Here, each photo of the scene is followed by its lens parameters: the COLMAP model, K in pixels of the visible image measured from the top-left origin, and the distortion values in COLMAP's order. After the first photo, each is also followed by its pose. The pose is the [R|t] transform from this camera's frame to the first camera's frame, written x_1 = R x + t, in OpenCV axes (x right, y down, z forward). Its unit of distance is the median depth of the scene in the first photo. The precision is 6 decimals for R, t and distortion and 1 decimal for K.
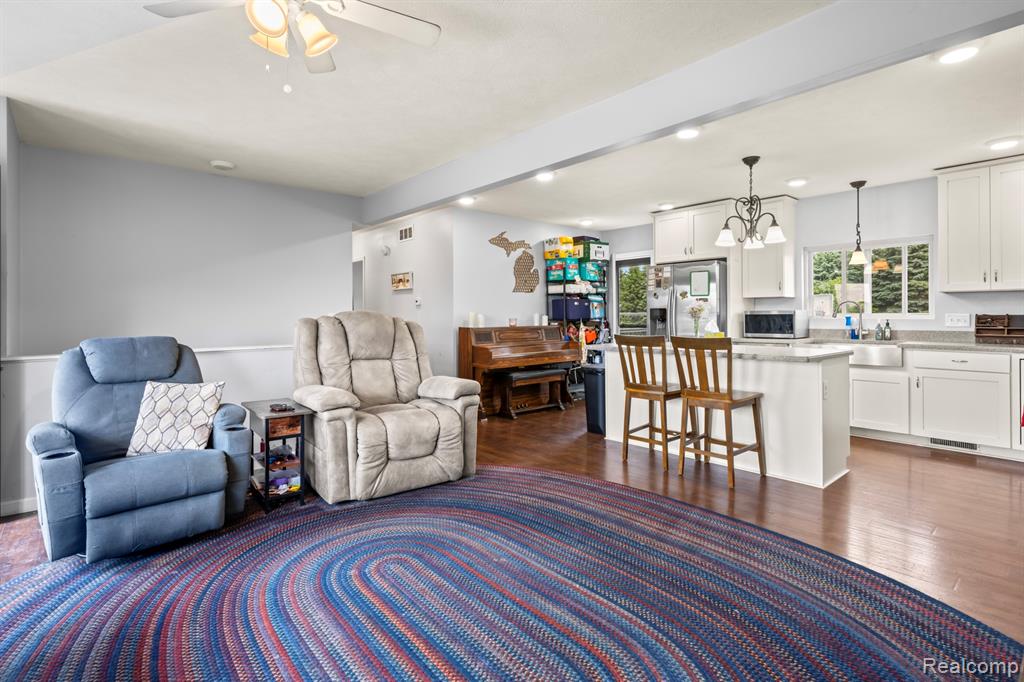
lens RADIAL K [[494.2, 0, 514.7], [0, 494.2, 320.6], [0, 0, 1]] dist [-0.000739, -0.000008]
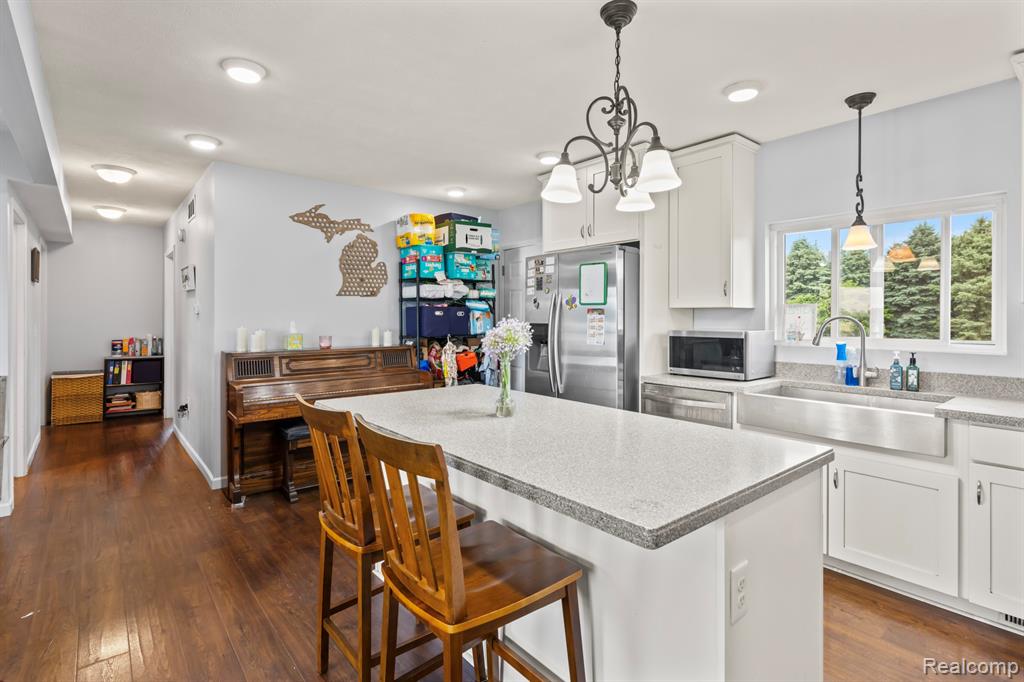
lens RADIAL K [[493.2, 0, 509.9], [0, 493.2, 324.6], [0, 0, 1]] dist [-0.001688, -0.000502]
pose [[0.999658, 0.008378, -0.024764, 0.249482], [-0.008264, 0.999955, 0.004674, -0.024088], [0.024802, -0.004468, 0.999682, 0.343431]]
